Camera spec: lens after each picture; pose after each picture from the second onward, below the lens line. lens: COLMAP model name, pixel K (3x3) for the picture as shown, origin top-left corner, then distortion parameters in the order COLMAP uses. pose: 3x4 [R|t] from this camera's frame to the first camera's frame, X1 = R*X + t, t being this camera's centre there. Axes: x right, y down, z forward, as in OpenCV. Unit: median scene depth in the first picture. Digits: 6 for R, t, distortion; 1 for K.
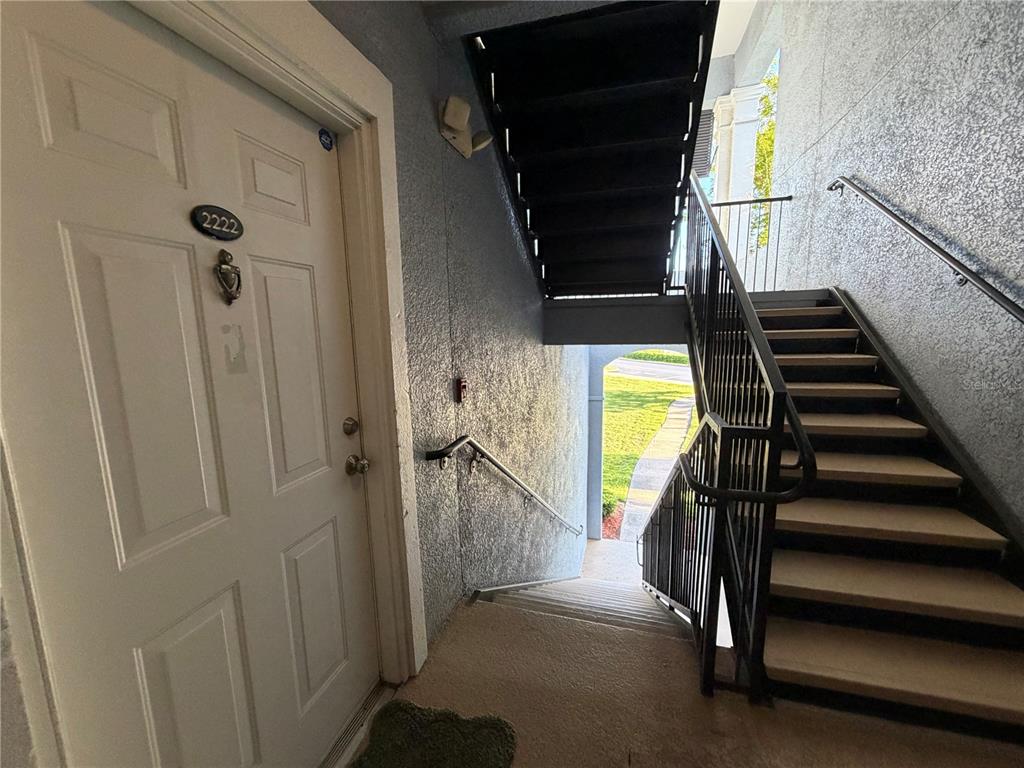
lens RADIAL K [[409.9, 0, 516.7], [0, 409.9, 384.4], [0, 0, 1]] dist [0.003555, 0.000086]
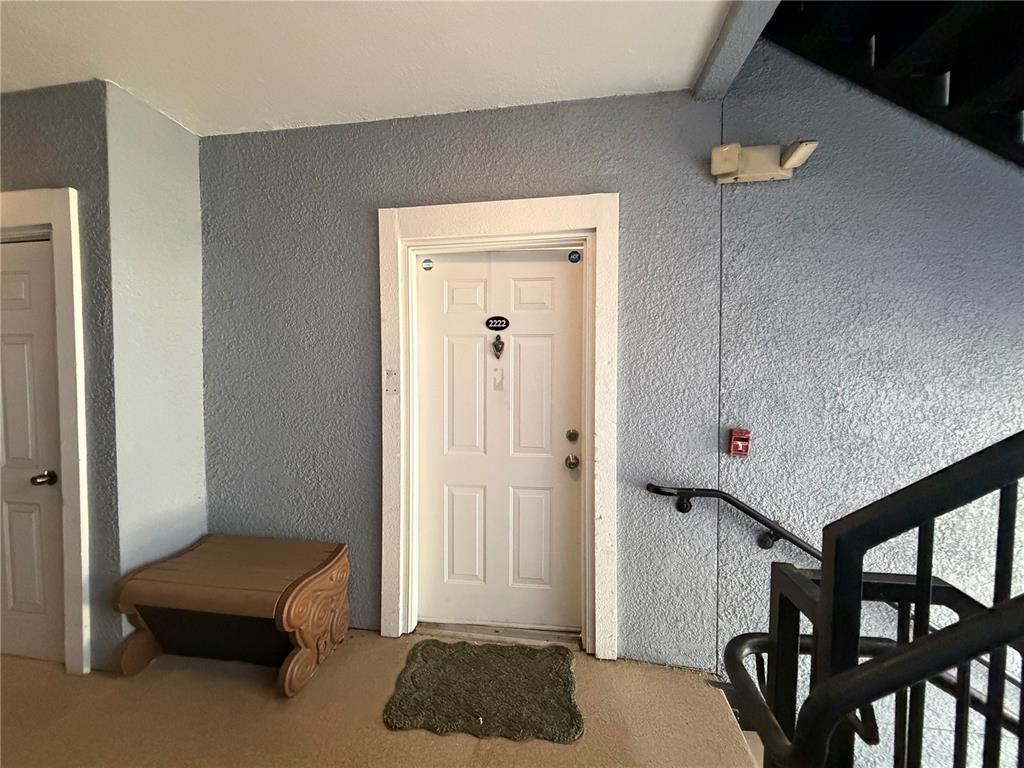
lens RADIAL K [[409.9, 0, 516.9], [0, 409.9, 387.3], [0, 0, 1]] dist [0.003555, 0.000086]
pose [[0.130875, 0.047486, -0.990261, 1.456361], [-0.157317, 0.987191, 0.026548, -0.115913], [0.978838, 0.152311, 0.136669, 0.807564]]
